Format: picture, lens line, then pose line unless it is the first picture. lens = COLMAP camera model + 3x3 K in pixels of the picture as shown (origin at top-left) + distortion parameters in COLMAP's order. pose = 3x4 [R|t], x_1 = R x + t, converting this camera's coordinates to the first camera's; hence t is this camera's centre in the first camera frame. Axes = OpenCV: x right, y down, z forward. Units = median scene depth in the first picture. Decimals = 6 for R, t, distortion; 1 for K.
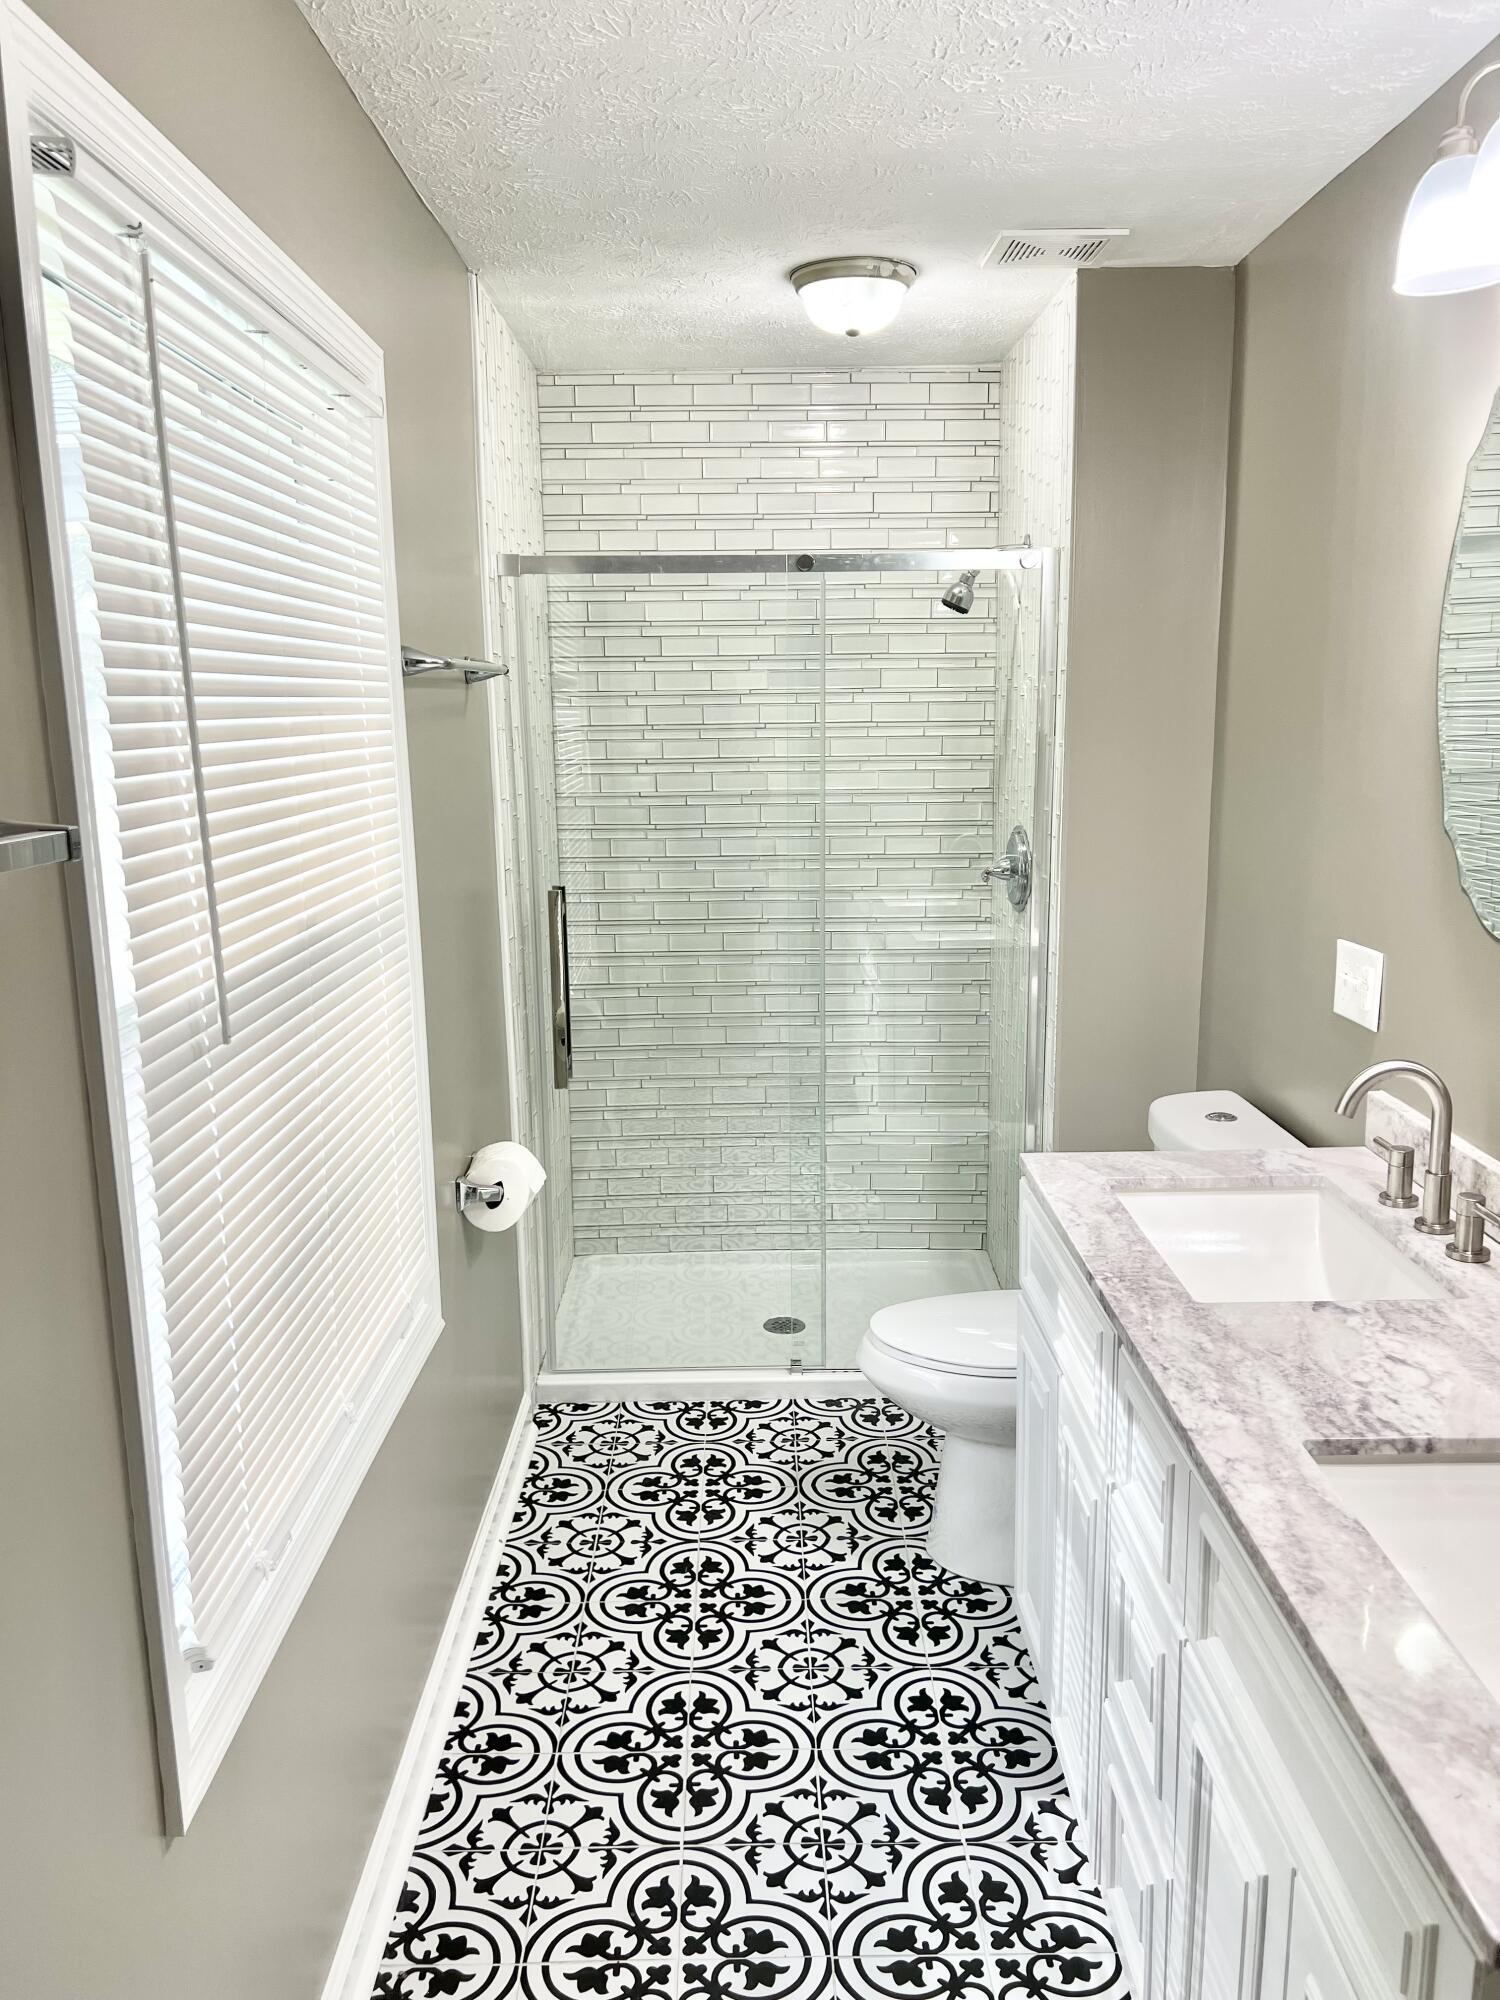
lens RADIAL K [[1527.9, 0, 748.5], [0, 1527.9, 1019.3], [0, 0, 1]] dist [0.055366, -0.062953]
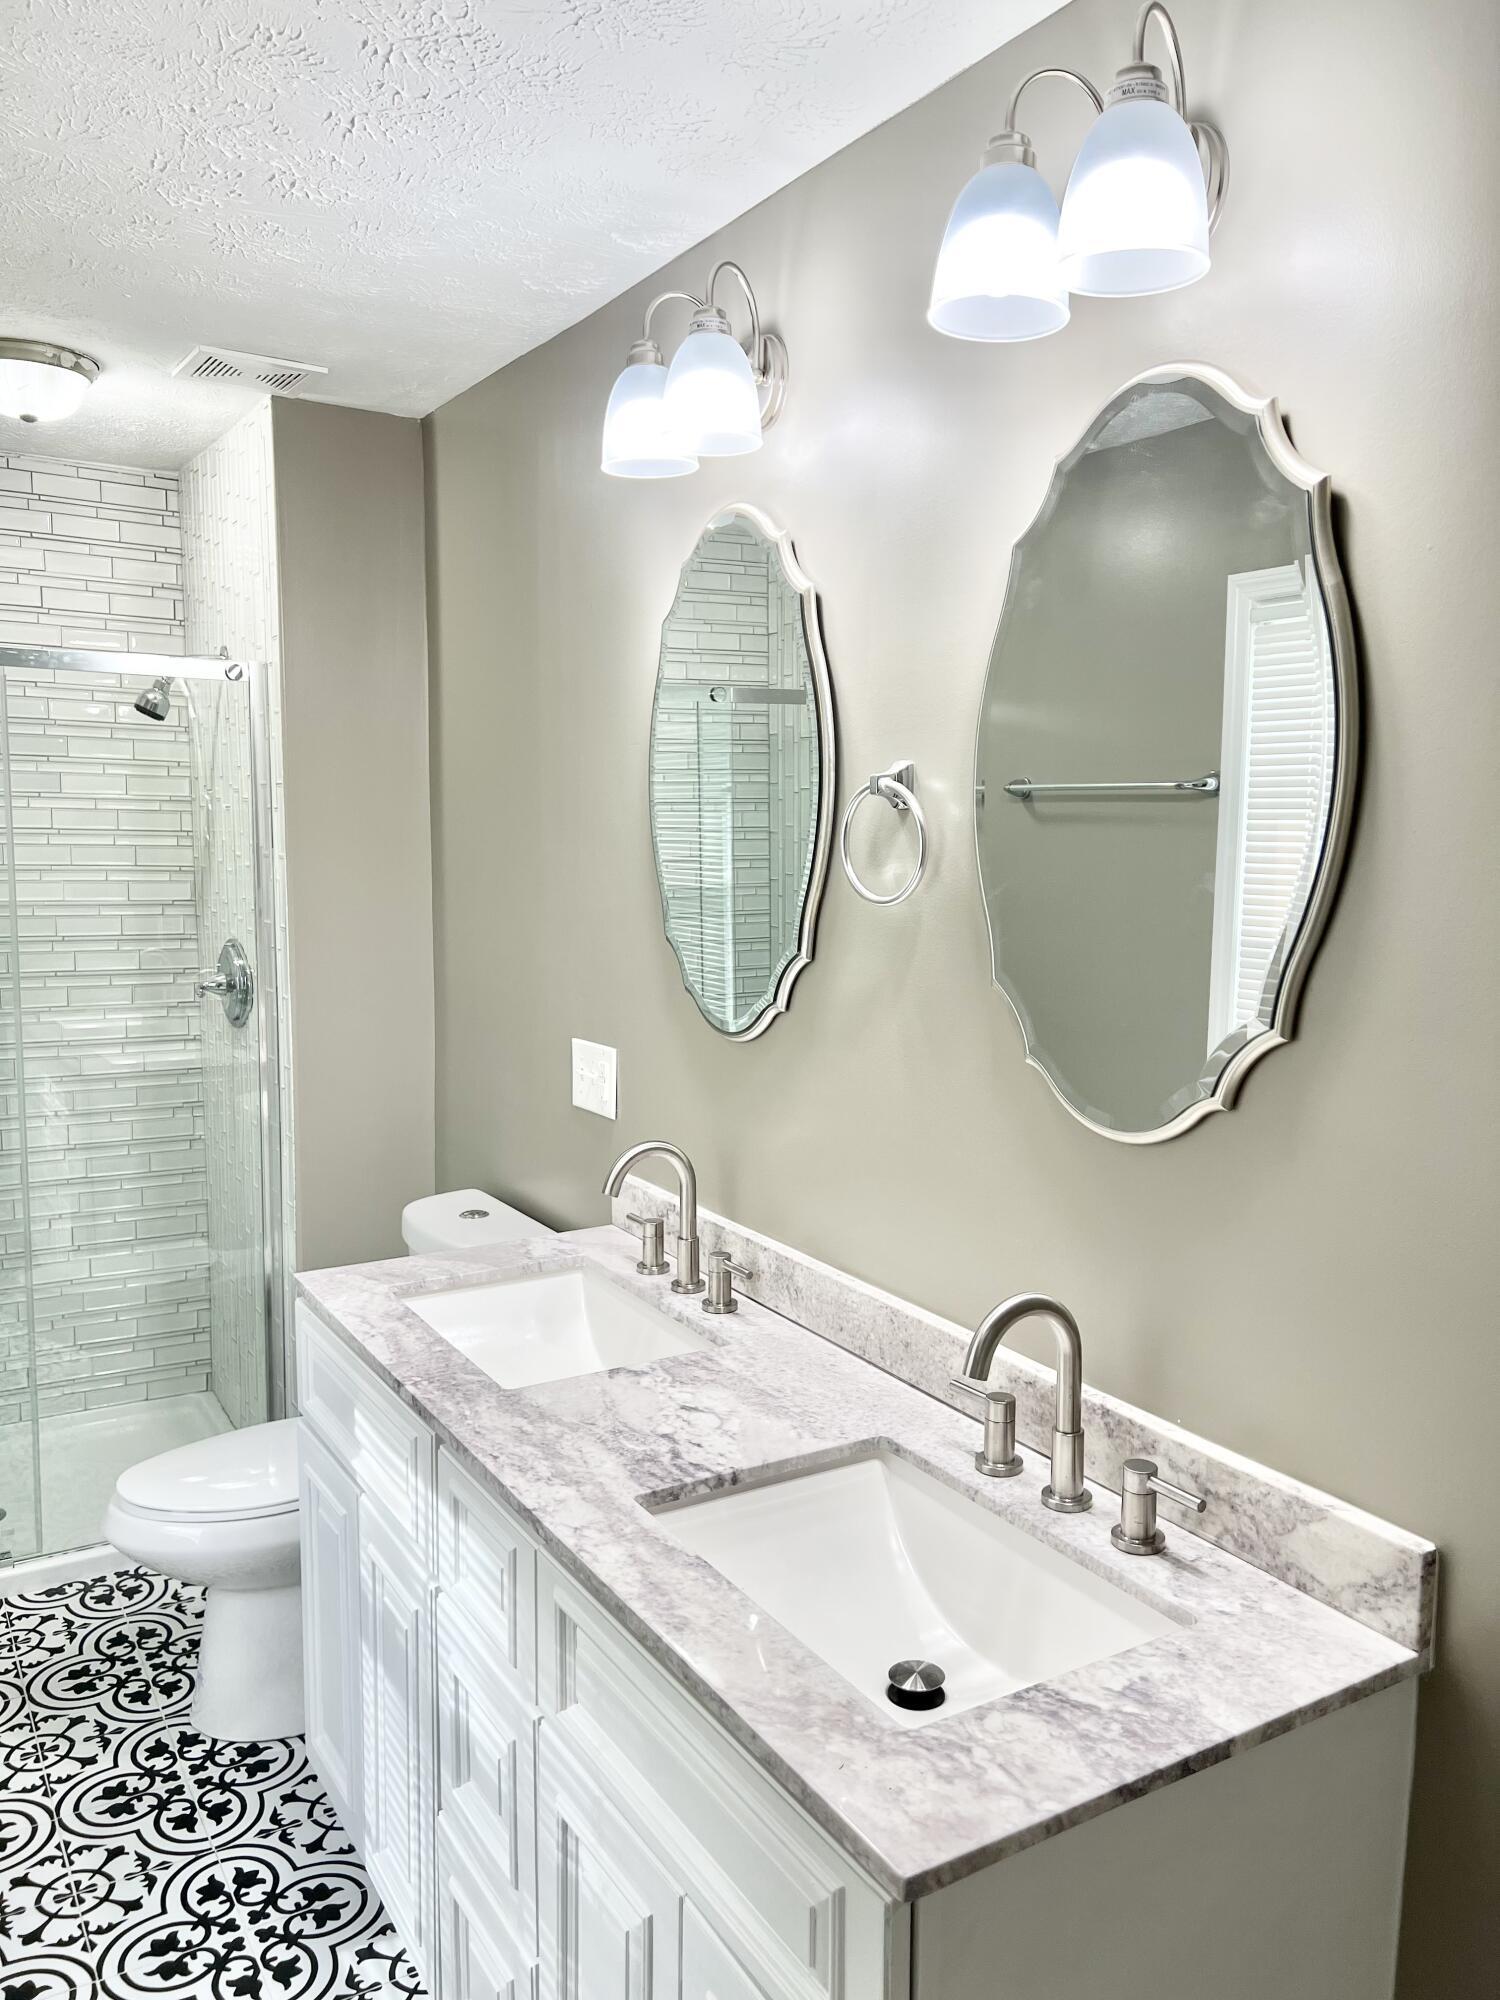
lens RADIAL K [[1527.9, 0, 768.2], [0, 1527.9, 1015.9], [0, 0, 1]] dist [0.055366, -0.062953]
pose [[0.852769, -0.040953, 0.520680, -0.051304], [0.080248, 0.995357, -0.053143, 0.000972], [-0.516086, 0.087102, 0.852096, 0.000832]]
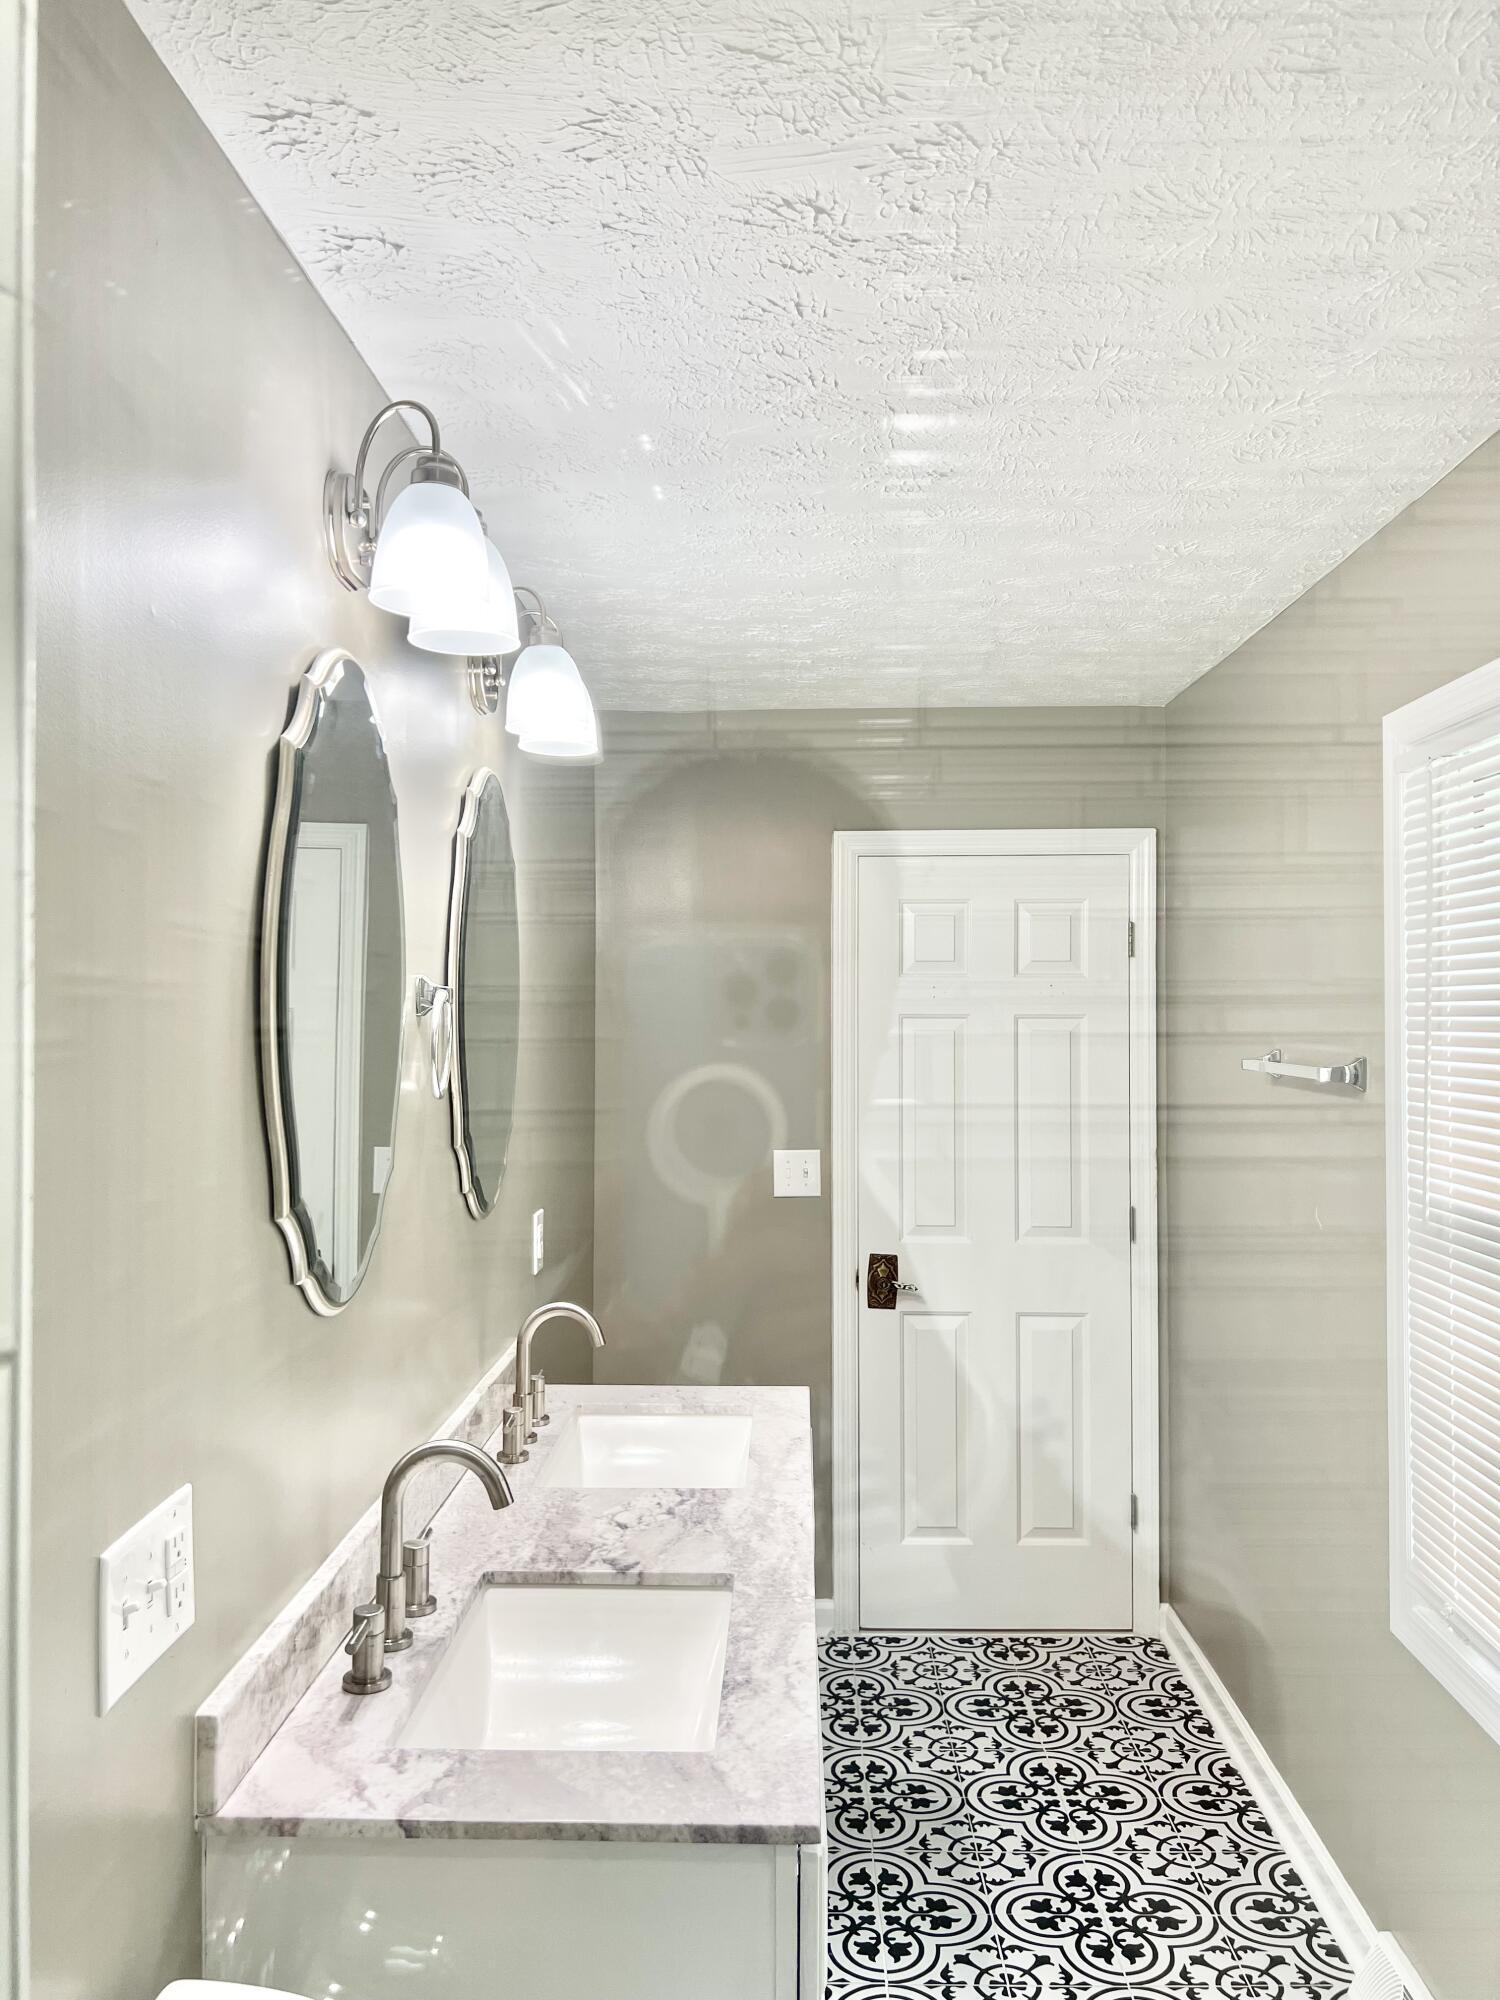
lens RADIAL K [[1527.9, 0, 755.8], [0, 1527.9, 1002.3], [0, 0, 1]] dist [0.055366, -0.062953]
pose [[-0.999514, 0.007537, 0.030236, 0.140049], [0.013396, 0.980005, 0.198520, -0.252863], [-0.028135, 0.198829, -0.979630, 1.164870]]
